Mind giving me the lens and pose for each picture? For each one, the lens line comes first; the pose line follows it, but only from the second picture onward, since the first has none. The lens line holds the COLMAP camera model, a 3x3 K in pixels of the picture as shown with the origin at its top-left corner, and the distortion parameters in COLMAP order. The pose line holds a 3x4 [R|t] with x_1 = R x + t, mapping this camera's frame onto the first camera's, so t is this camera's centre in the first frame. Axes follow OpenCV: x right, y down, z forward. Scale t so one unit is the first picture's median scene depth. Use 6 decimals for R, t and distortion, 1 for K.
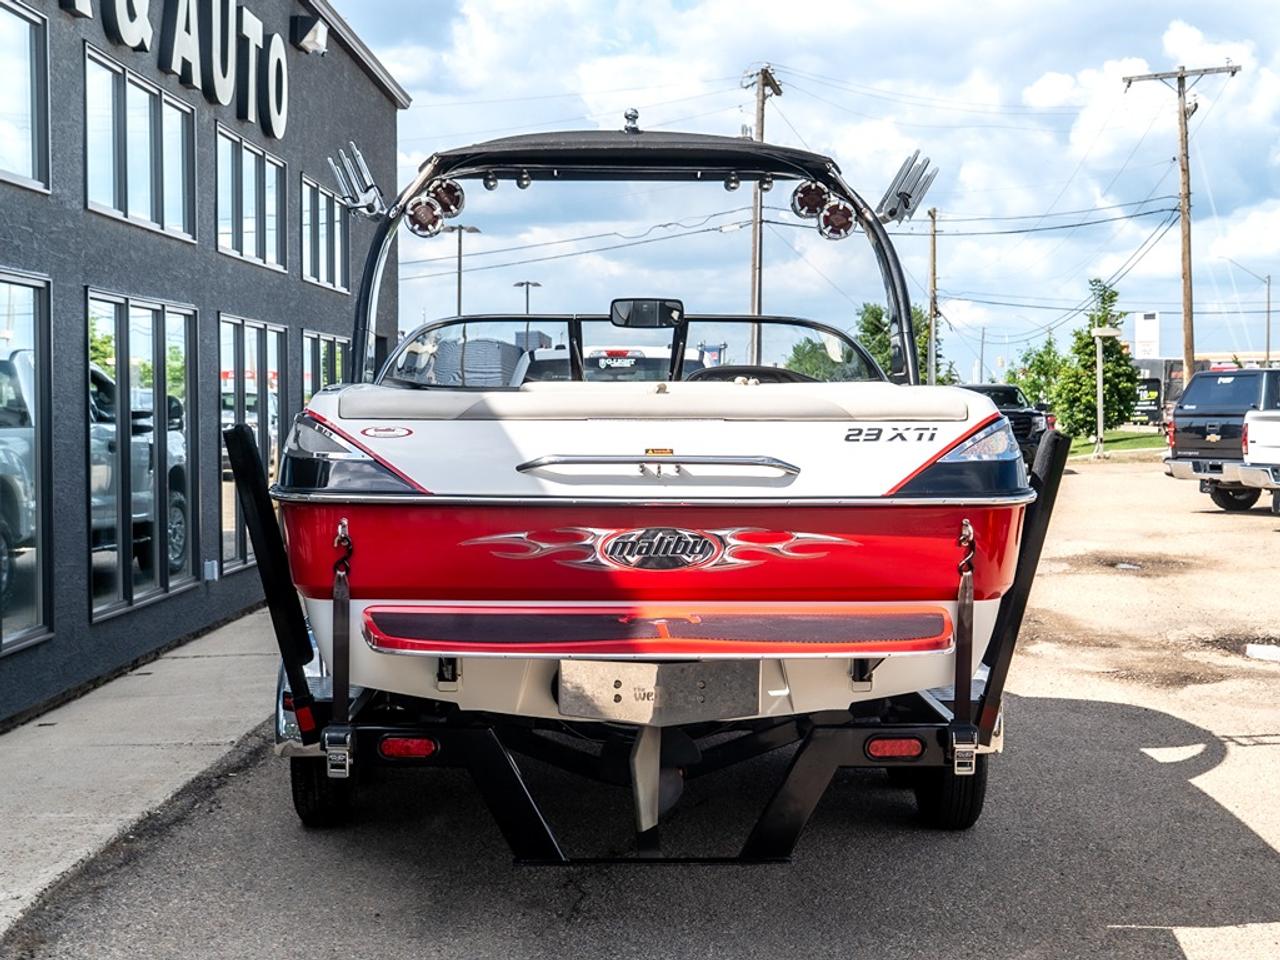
lens RADIAL K [[2025.1, 0, 638.7], [0, 2025.1, 475.1], [0, 0, 1]] dist [-0.043942, 0.000000]
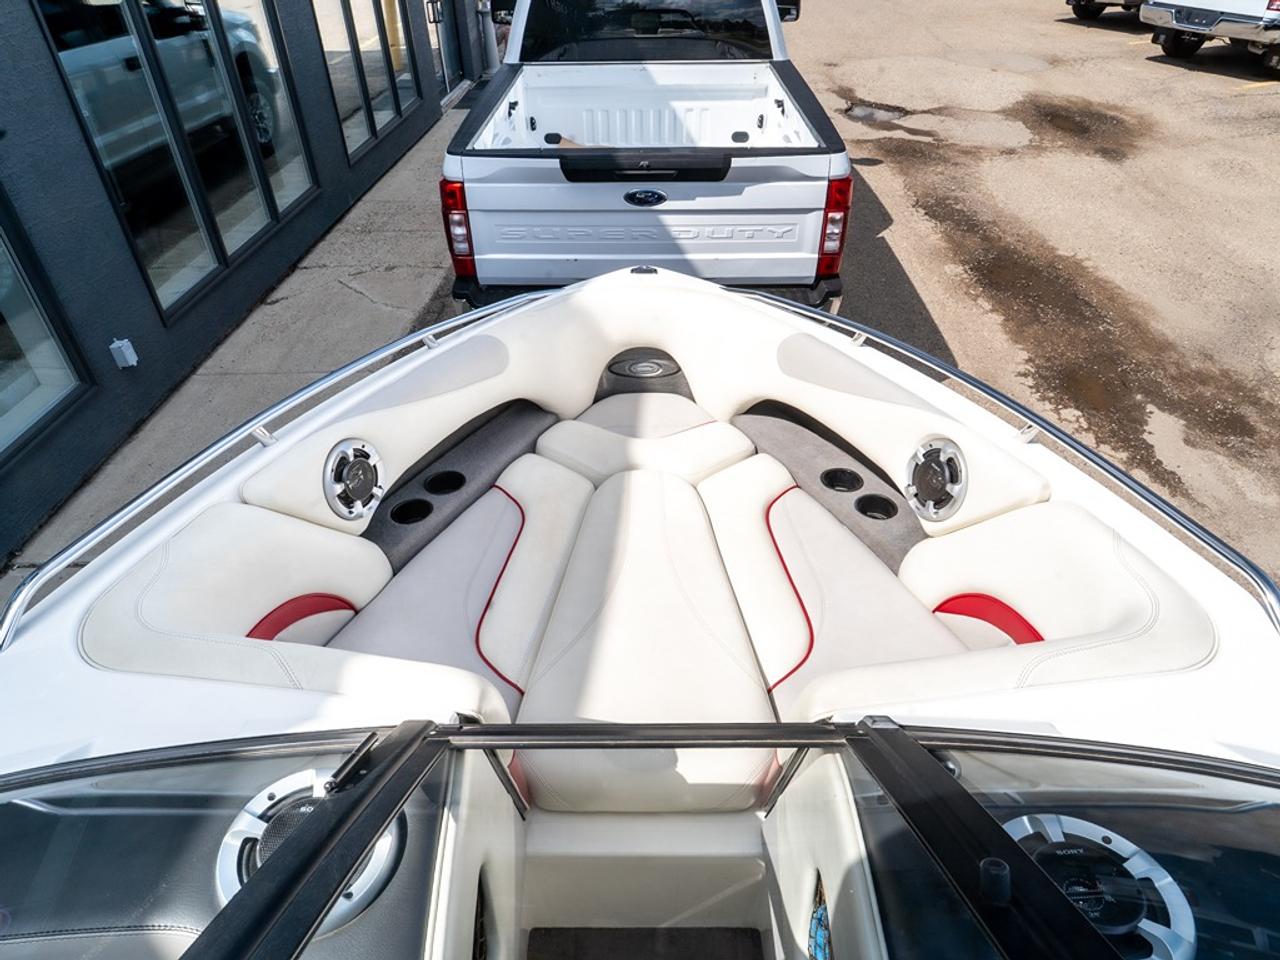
lens RADIAL K [[793.1, 0, 636.2], [0, 793.1, 476.2], [0, 0, 1]] dist [-0.020697, 0.002819]
pose [[0.999571, 0.008978, -0.027875, -0.002330], [0.008830, 0.815152, 0.579180, -0.043506], [0.027922, -0.579178, 0.814723, 0.368558]]
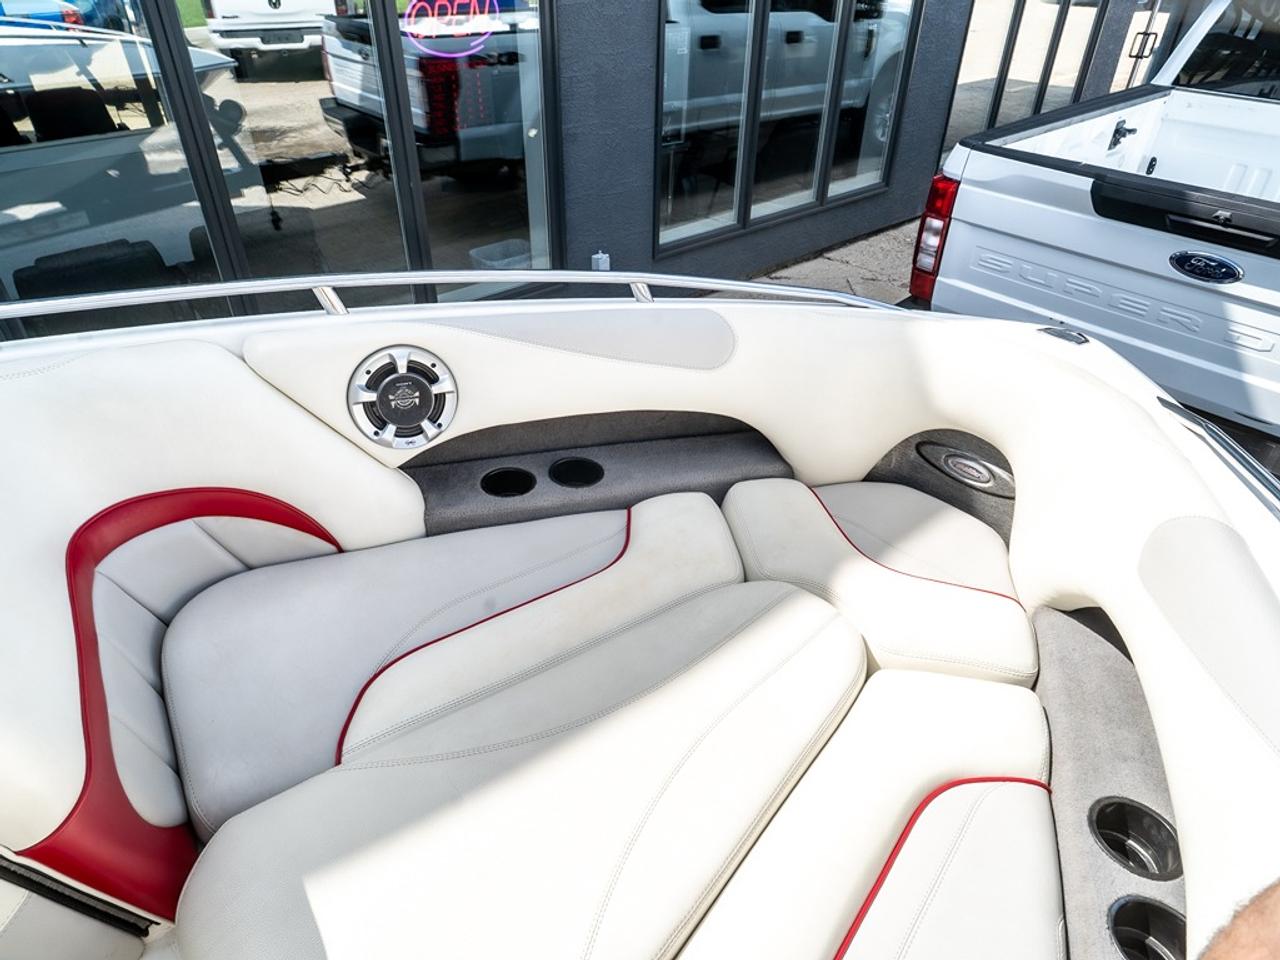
lens RADIAL K [[793.1, 0, 634.7], [0, 793.1, 470.5], [0, 0, 1]] dist [-0.020697, 0.002819]
pose [[0.674398, 0.434184, -0.597220, 0.013949], [-0.046884, 0.832386, 0.552209, -0.030692], [0.736878, -0.344409, 0.581716, 0.399943]]
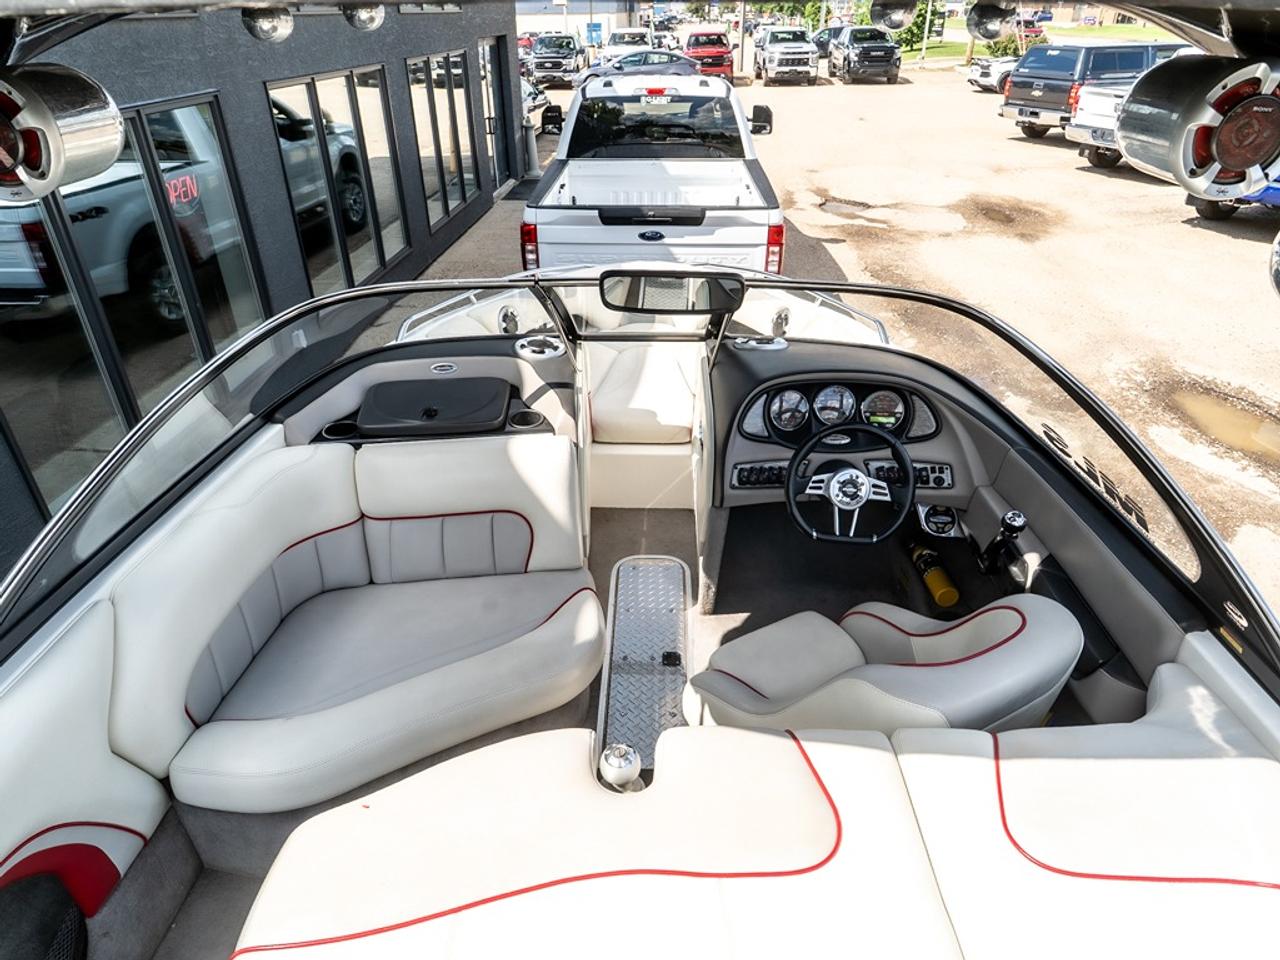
lens RADIAL K [[793.1, 0, 639.9], [0, 793.1, 480.8], [0, 0, 1]] dist [-0.020697, 0.002819]
pose [[0.999035, 0.020082, -0.039063, 0.001394], [0.001198, 0.876568, 0.481276, -0.048449], [0.043907, -0.480859, 0.875698, 0.290195]]
